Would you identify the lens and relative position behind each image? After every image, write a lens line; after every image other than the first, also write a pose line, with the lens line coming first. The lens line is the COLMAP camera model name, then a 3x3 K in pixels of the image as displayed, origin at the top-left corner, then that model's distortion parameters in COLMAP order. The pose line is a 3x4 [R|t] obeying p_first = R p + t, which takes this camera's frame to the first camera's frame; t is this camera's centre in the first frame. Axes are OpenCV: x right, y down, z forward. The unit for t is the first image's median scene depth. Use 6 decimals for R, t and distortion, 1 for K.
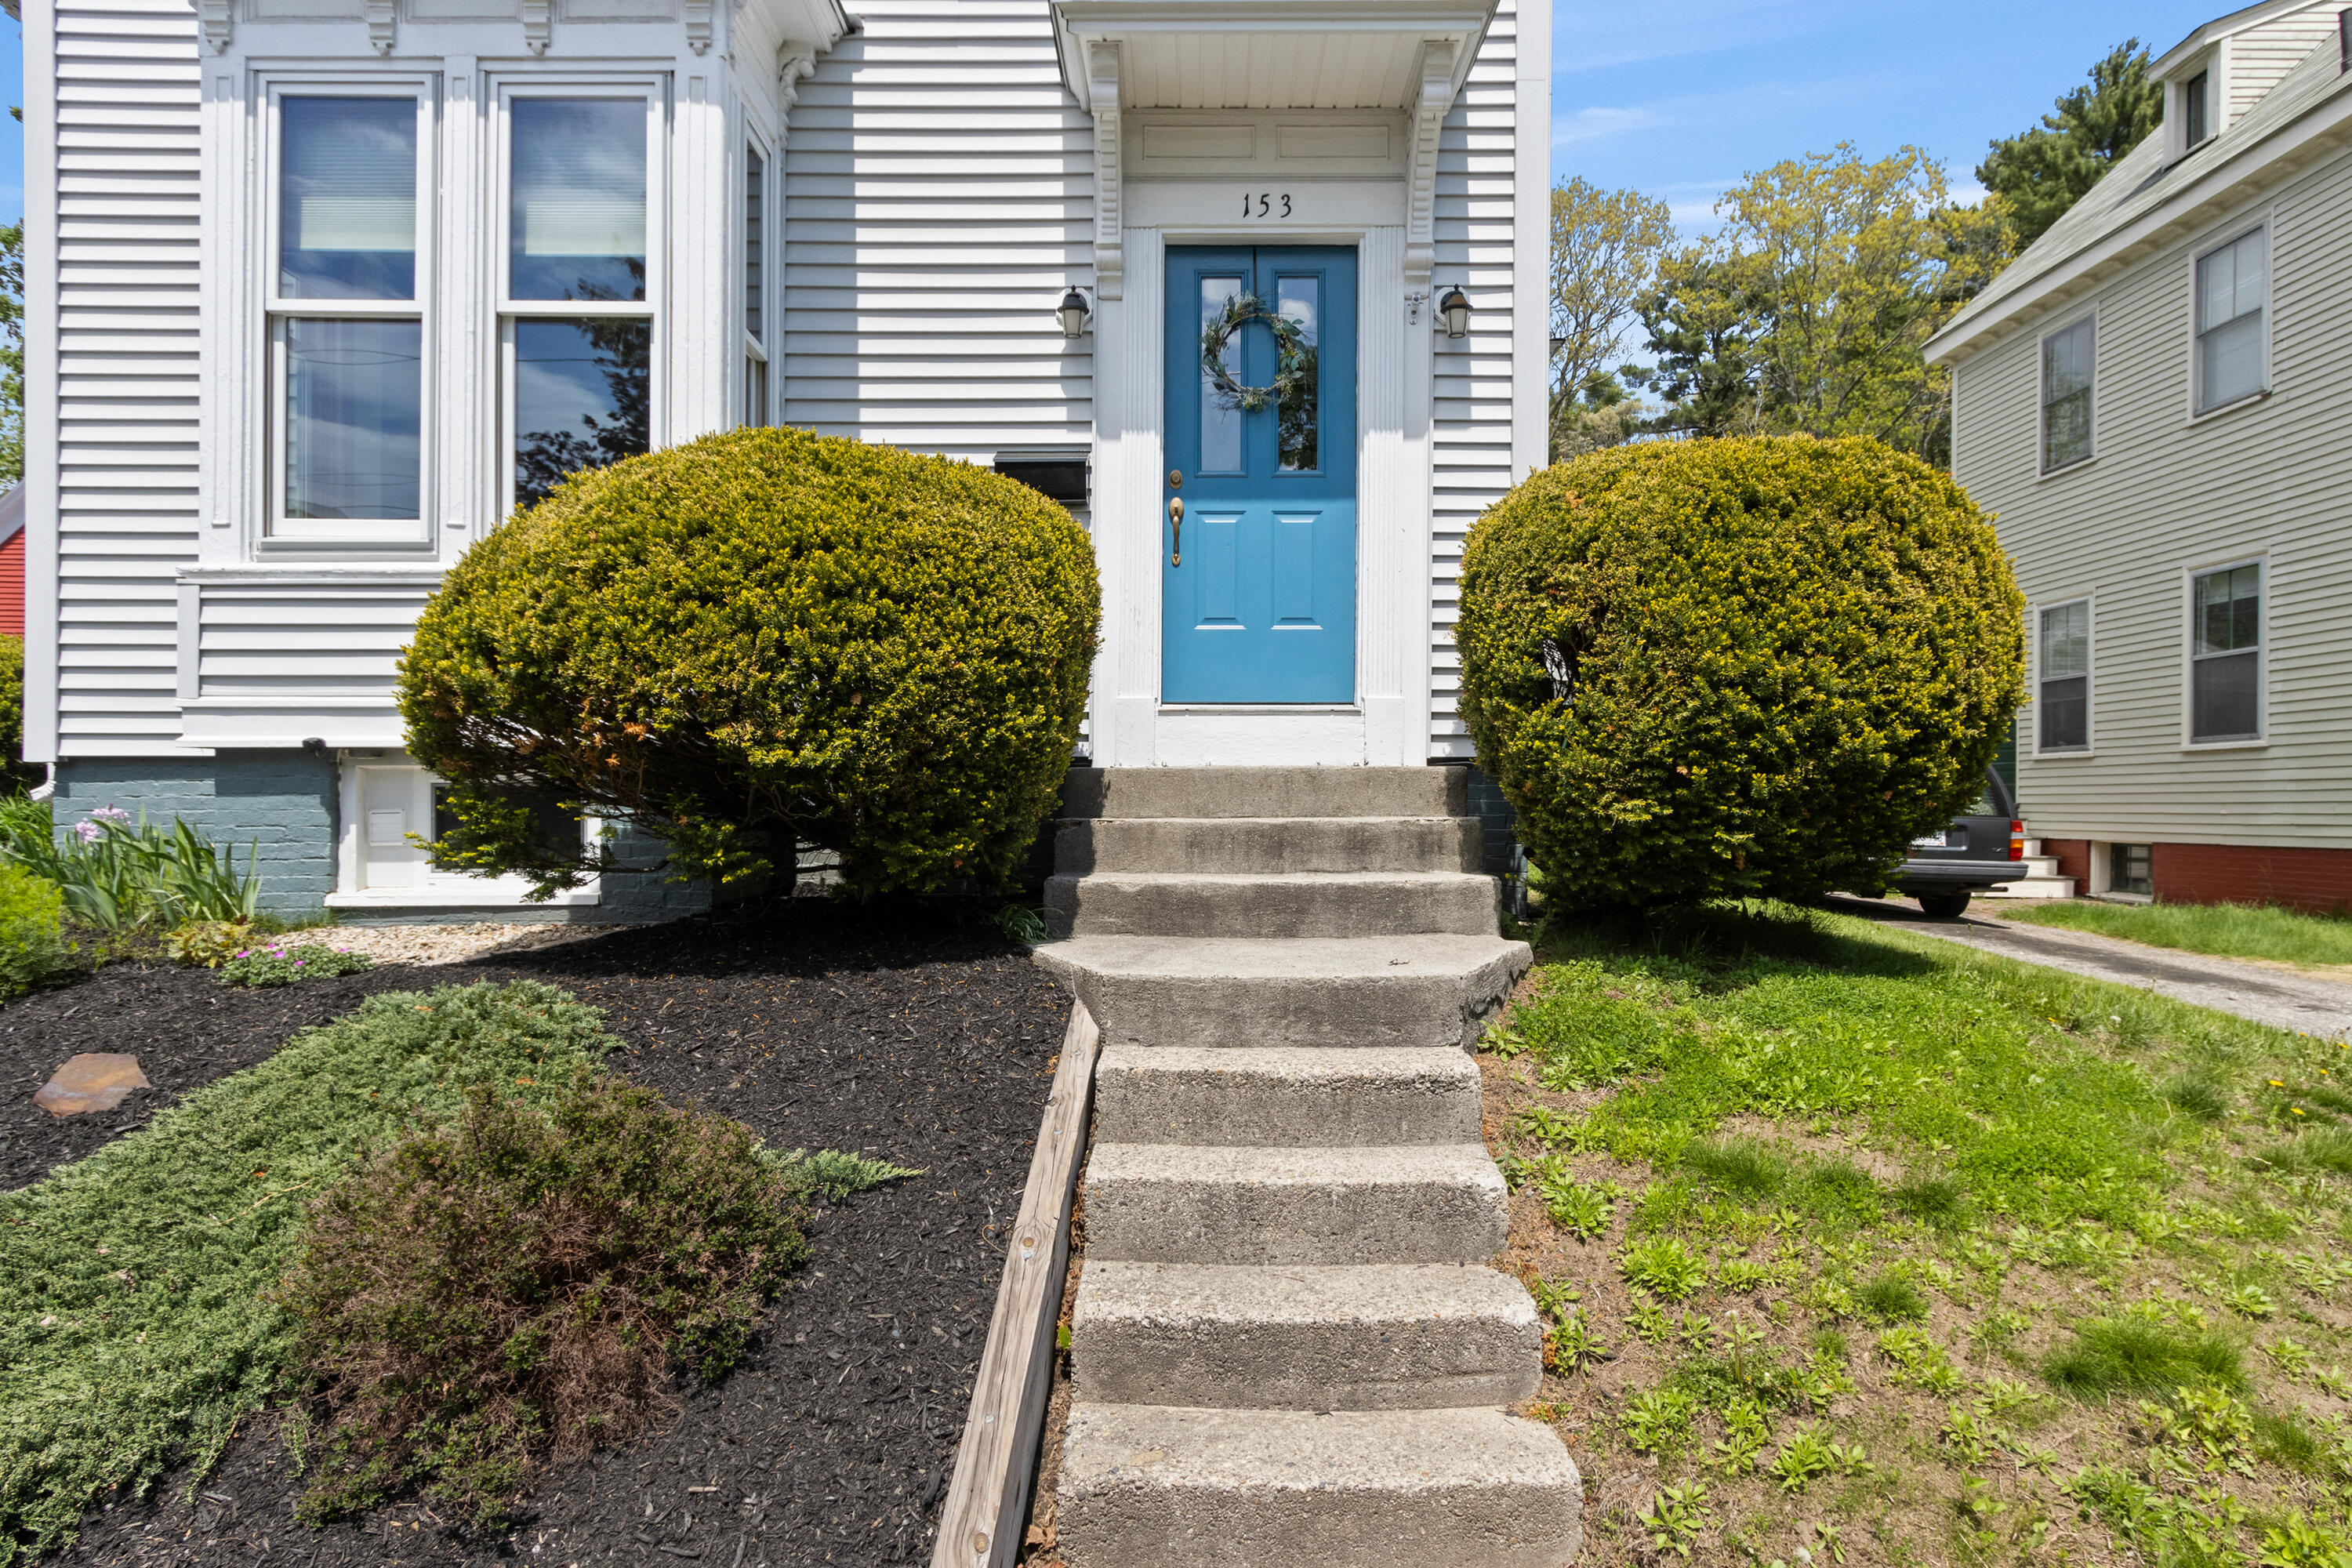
lens RADIAL K [[1338.2, 0, 1169.4], [0, 1338.2, 804.0], [0, 0, 1]] dist [-0.007002, -0.002555]
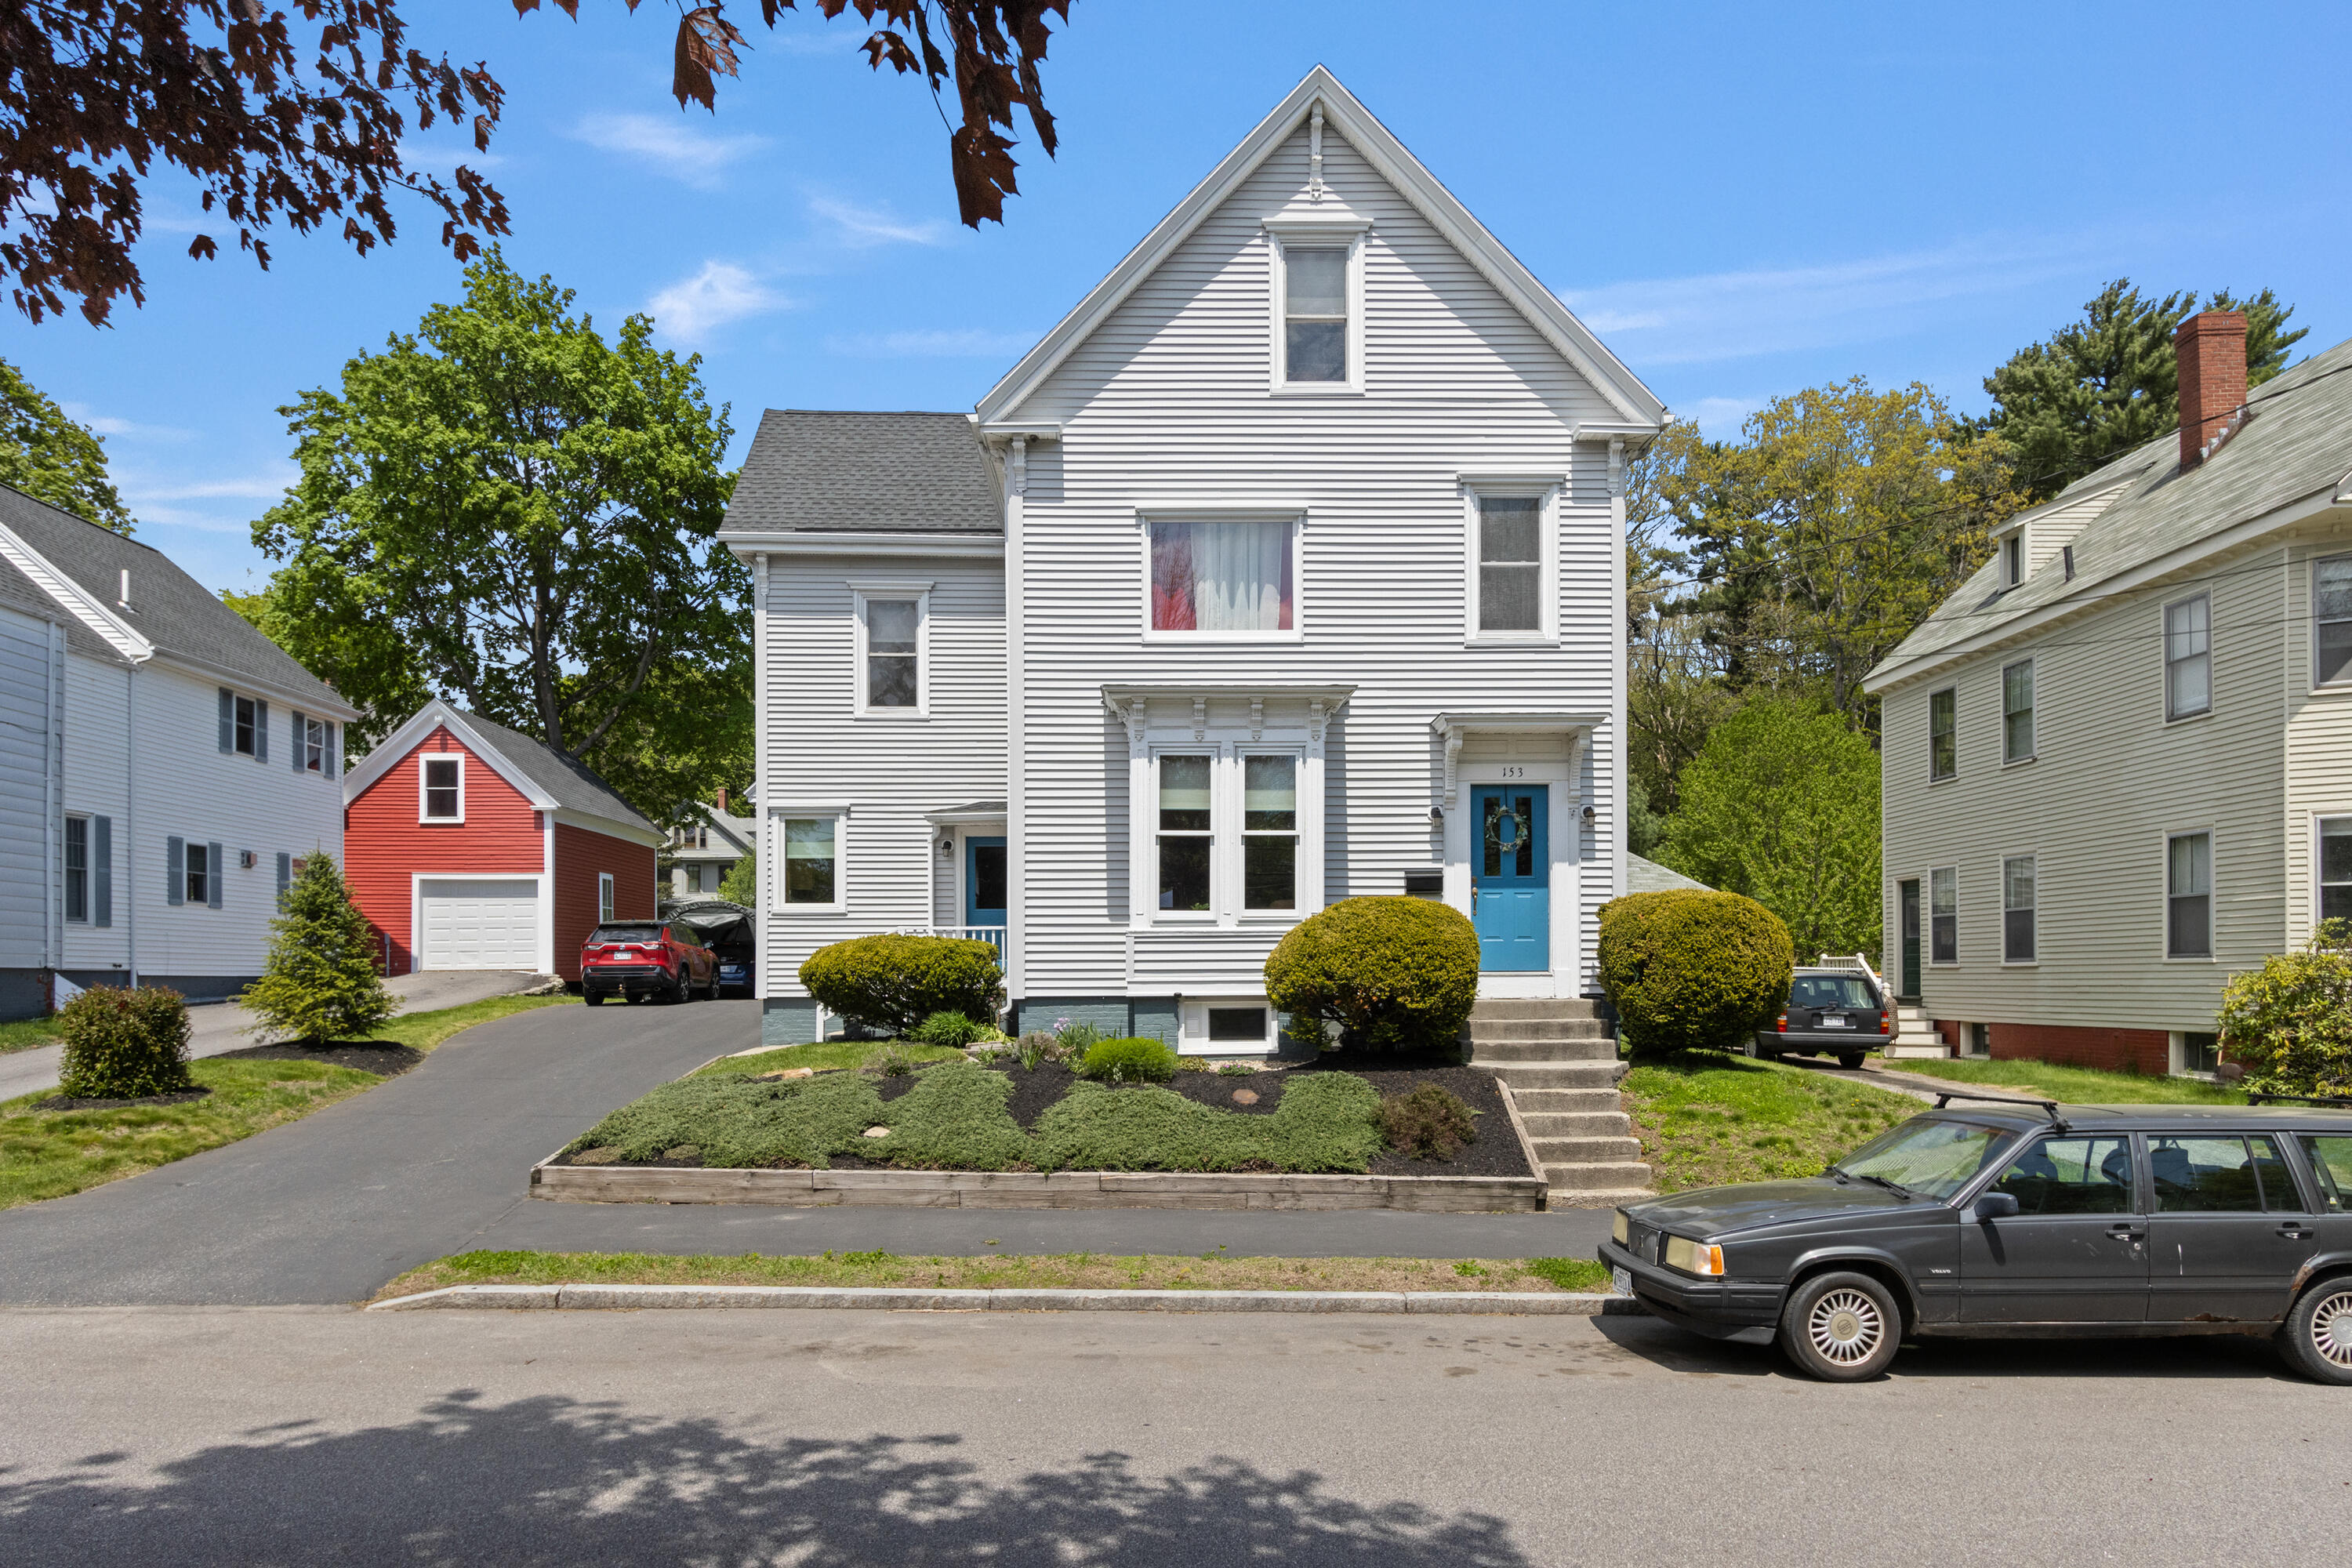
lens RADIAL K [[1493.2, 0, 1152.0], [0, 1493.2, 958.4], [0, 0, 1]] dist [0.007192, 0.003656]
pose [[0.999976, -0.006929, 0.000558, -0.607538], [0.006936, 0.999887, -0.013371, -0.069166], [-0.000466, 0.013374, 0.999910, -1.792759]]
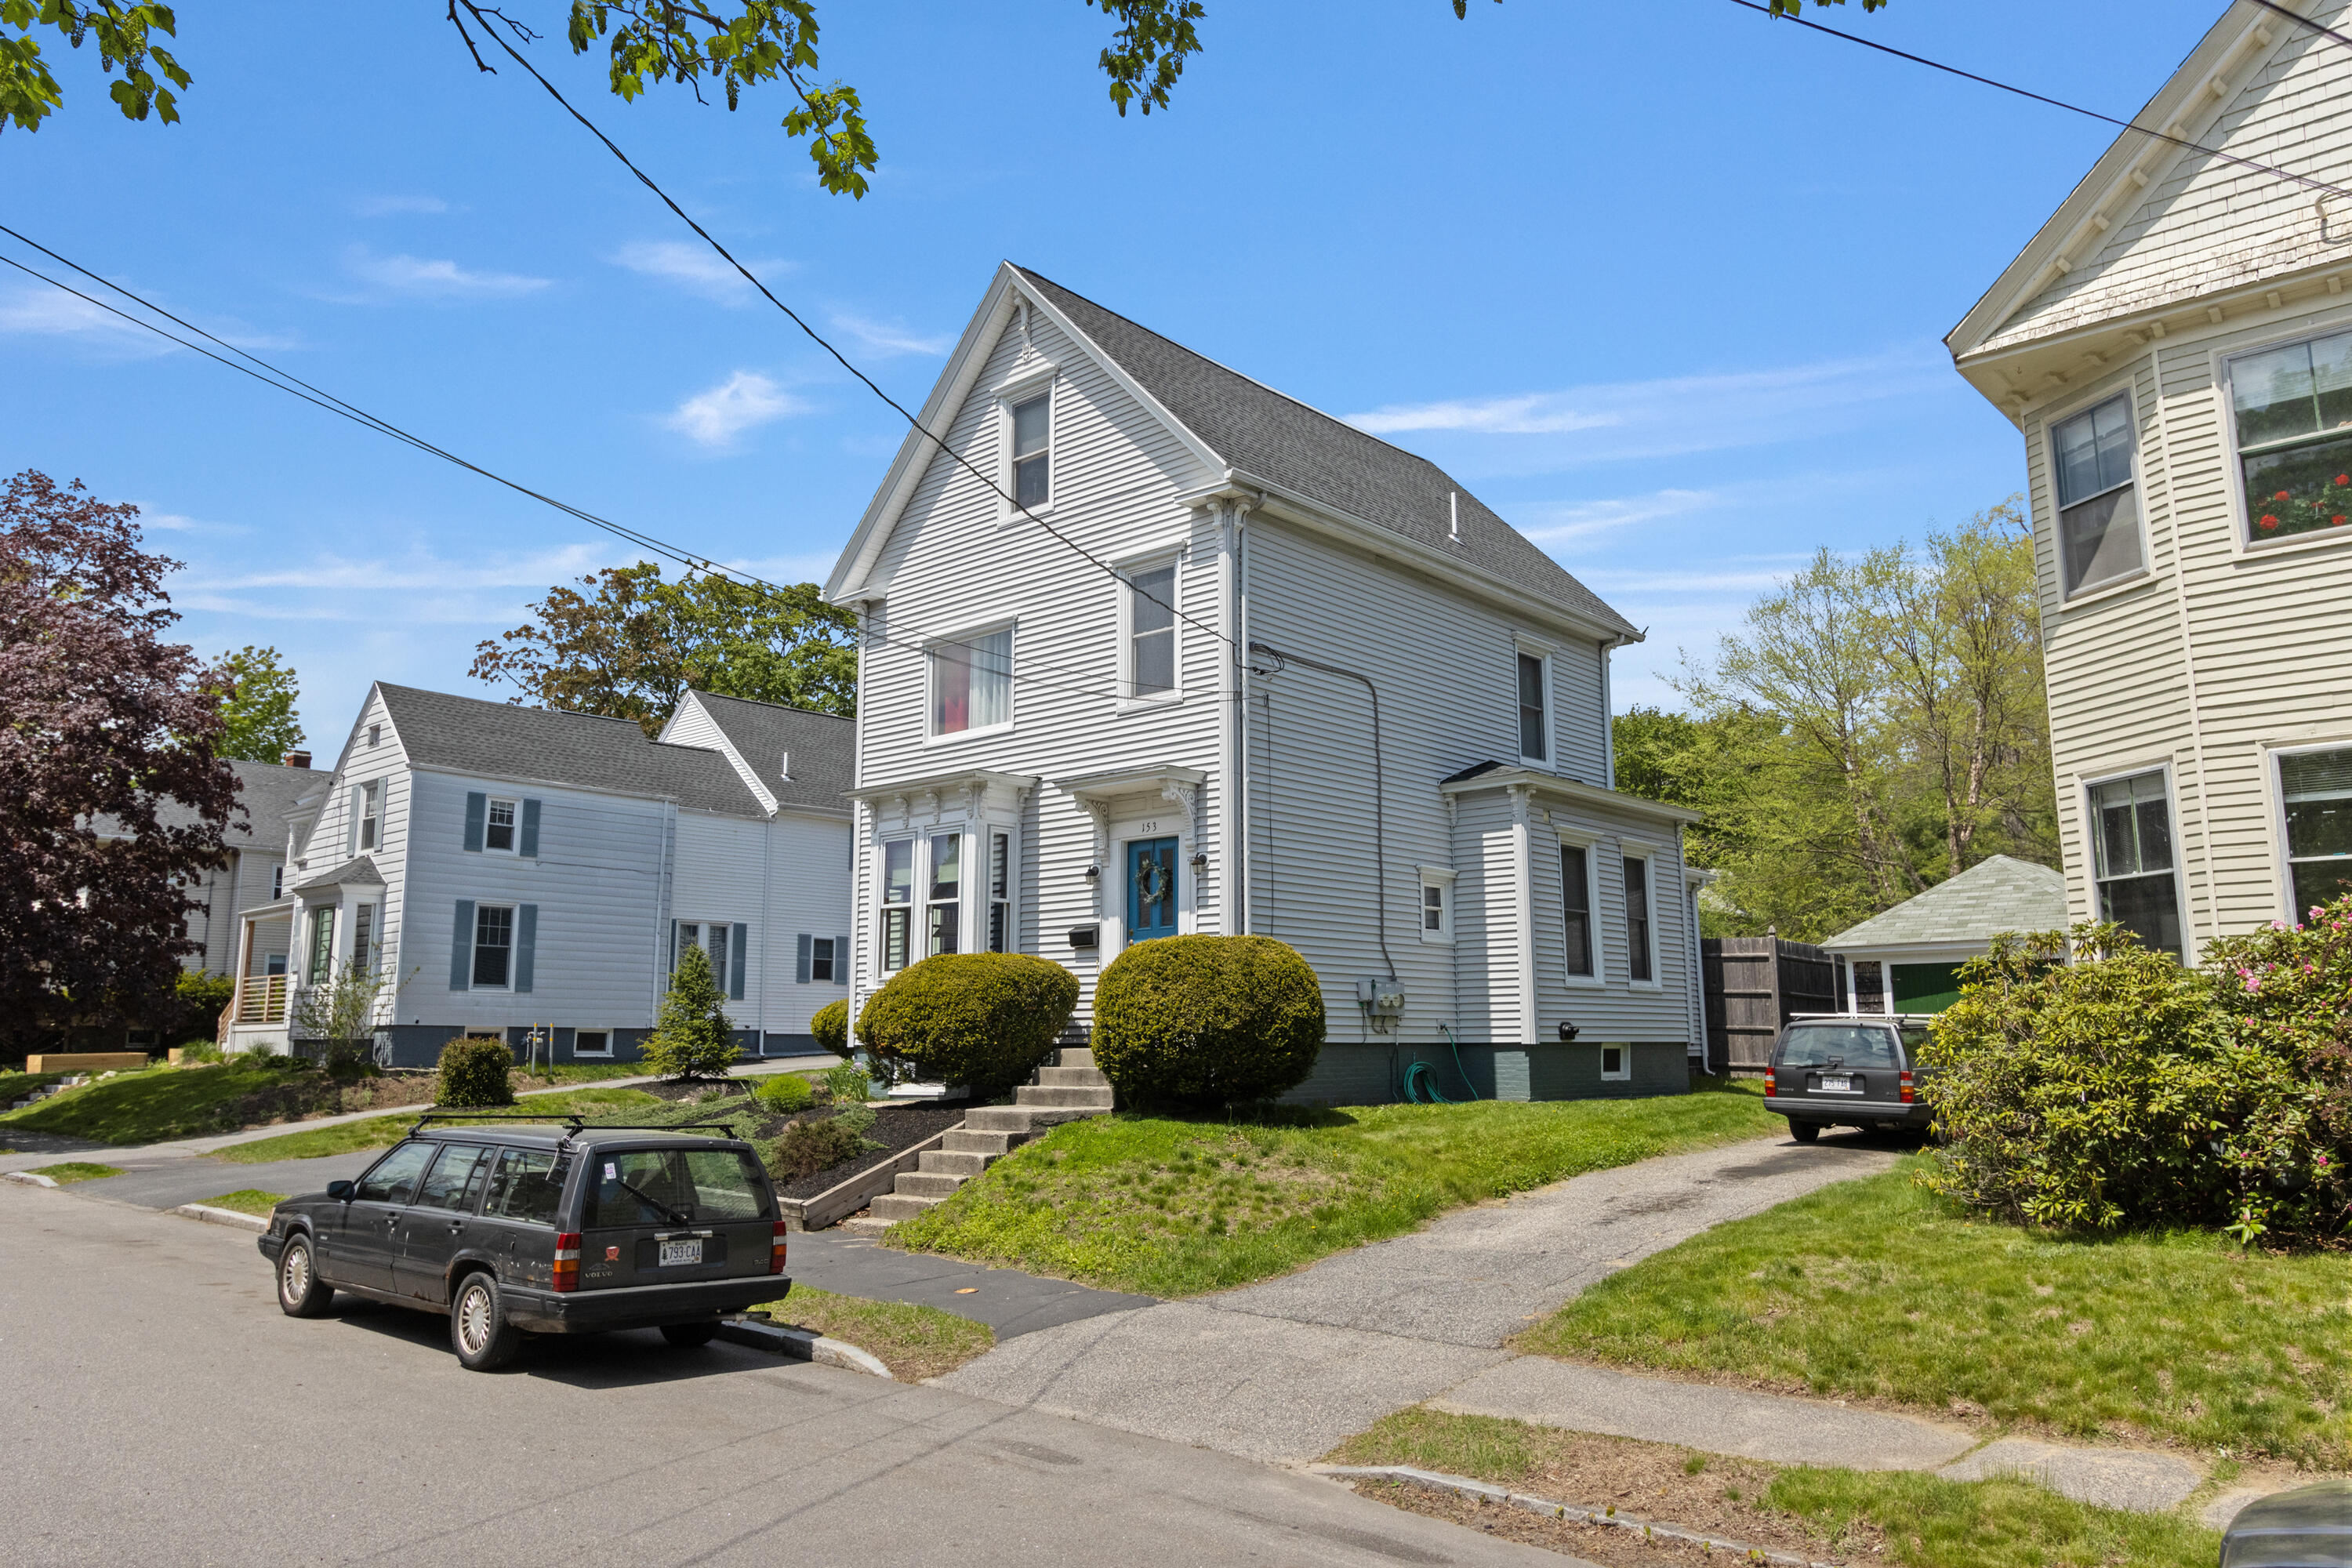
lens RADIAL K [[1595.7, 0, 1164.6], [0, 1595.7, 772.4], [0, 0, 1]] dist [0.002539, 0.000428]
pose [[0.739409, -0.119739, -0.662524, 2.181186], [0.005503, 0.985100, -0.171897, -0.019753], [0.673235, 0.123456, 0.729050, -1.263978]]
